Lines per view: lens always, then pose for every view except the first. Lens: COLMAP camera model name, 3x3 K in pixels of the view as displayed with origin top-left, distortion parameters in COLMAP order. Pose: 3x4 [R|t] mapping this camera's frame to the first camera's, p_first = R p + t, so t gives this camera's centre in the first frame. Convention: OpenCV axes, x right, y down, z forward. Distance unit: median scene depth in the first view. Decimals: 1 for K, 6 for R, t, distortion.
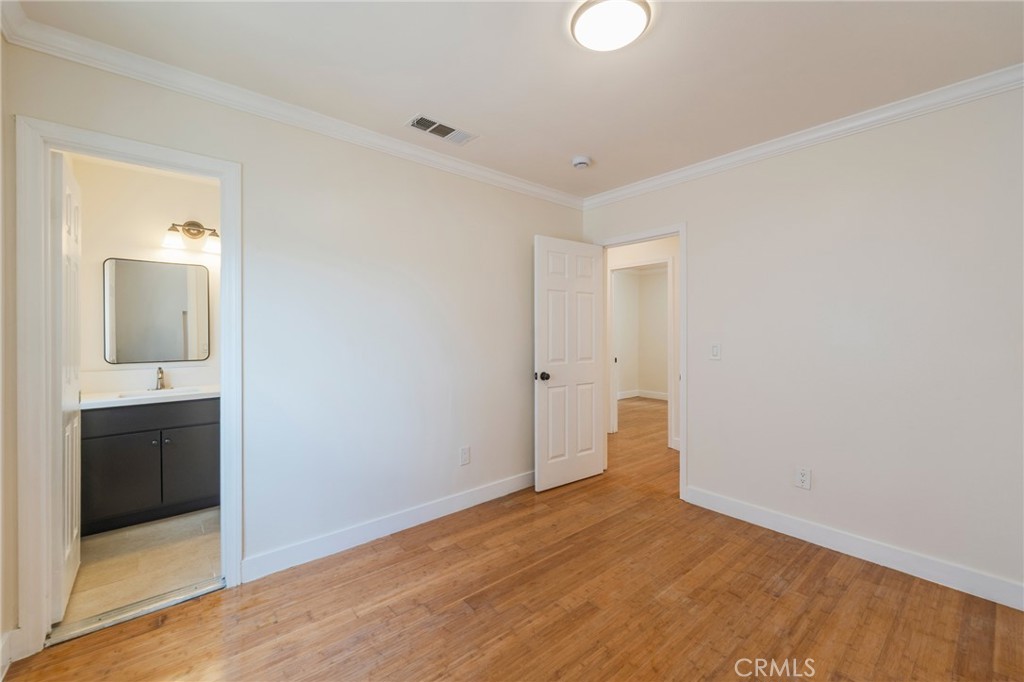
lens RADIAL K [[417.9, 0, 512.1], [0, 417.9, 338.4], [0, 0, 1]] dist [0.004527, -0.000189]
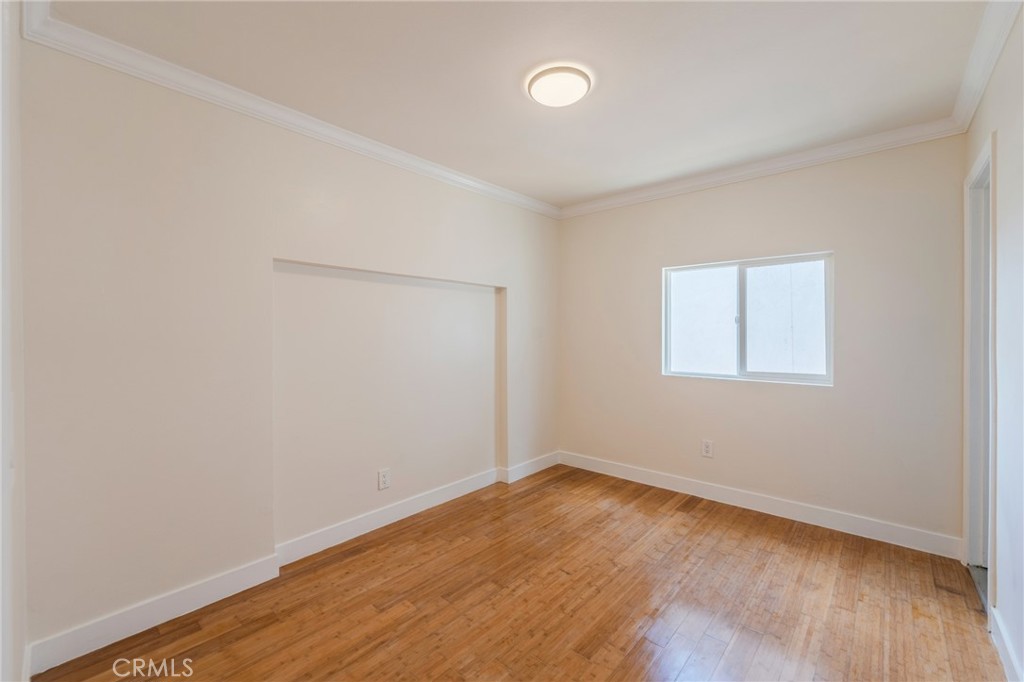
lens RADIAL K [[417.9, 0, 511.4], [0, 417.9, 336.7], [0, 0, 1]] dist [0.004527, -0.000189]
pose [[-0.989802, 0.002239, -0.142433, 0.483440], [0.000365, 0.999913, 0.013183, -0.023065], [0.142450, 0.012997, -0.989717, 1.922547]]
